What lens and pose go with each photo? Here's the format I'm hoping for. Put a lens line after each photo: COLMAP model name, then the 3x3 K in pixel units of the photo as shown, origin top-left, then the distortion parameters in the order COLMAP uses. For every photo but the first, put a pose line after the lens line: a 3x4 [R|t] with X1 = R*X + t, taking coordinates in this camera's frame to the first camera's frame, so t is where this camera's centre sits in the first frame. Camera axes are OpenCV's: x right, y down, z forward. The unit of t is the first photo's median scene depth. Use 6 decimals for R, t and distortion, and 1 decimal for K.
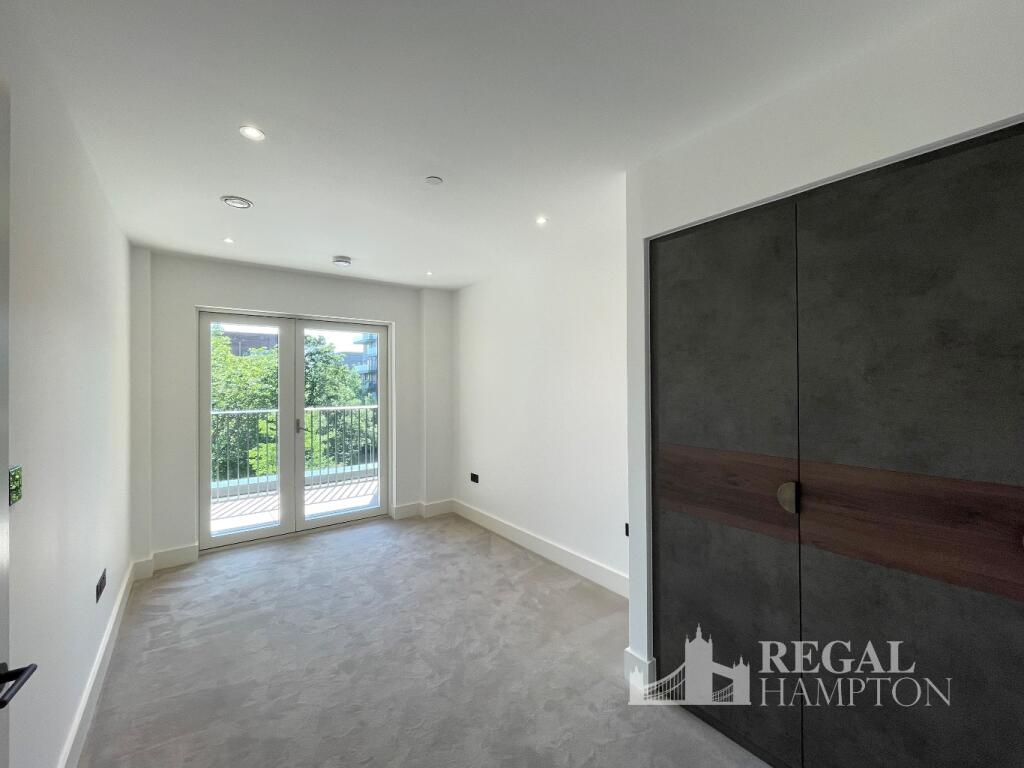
lens RADIAL K [[424.7, 0, 500.4], [0, 424.7, 382.2], [0, 0, 1]] dist [-0.001399, -0.000395]
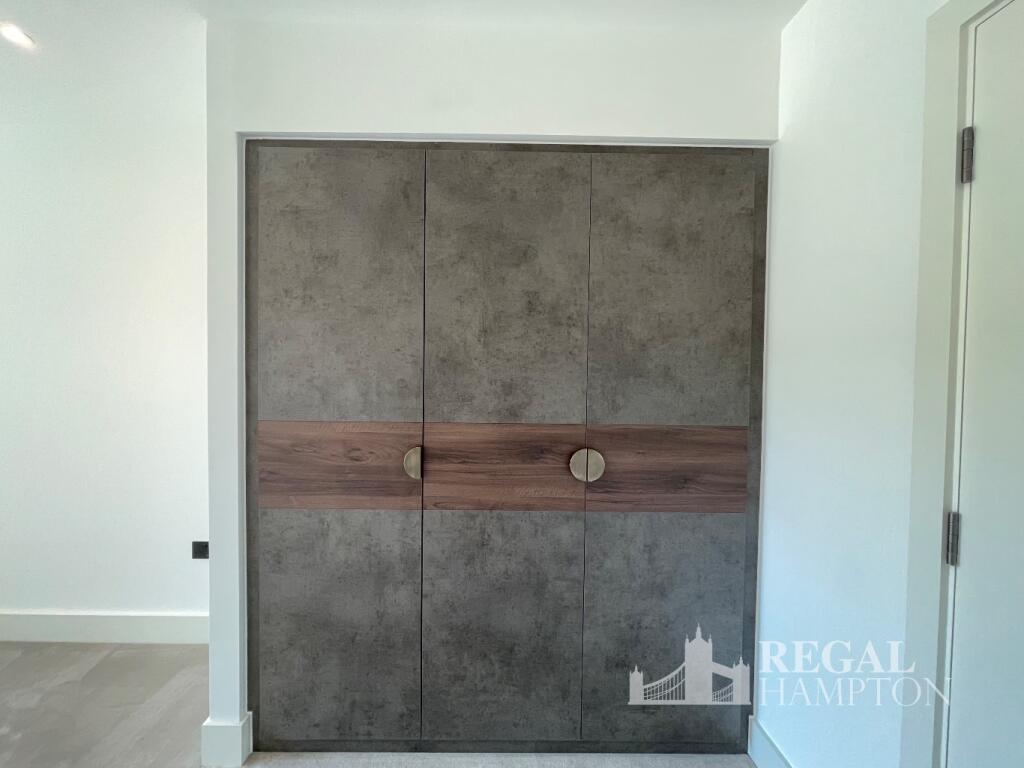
lens RADIAL K [[424.7, 0, 500.4], [0, 424.7, 382.2], [0, 0, 1]] dist [-0.001399, -0.000395]
pose [[0.576906, -0.008798, 0.816763, 0.019423], [-0.017358, 0.999584, 0.023028, 0.064195], [-0.816626, -0.027462, 0.576513, 0.298566]]
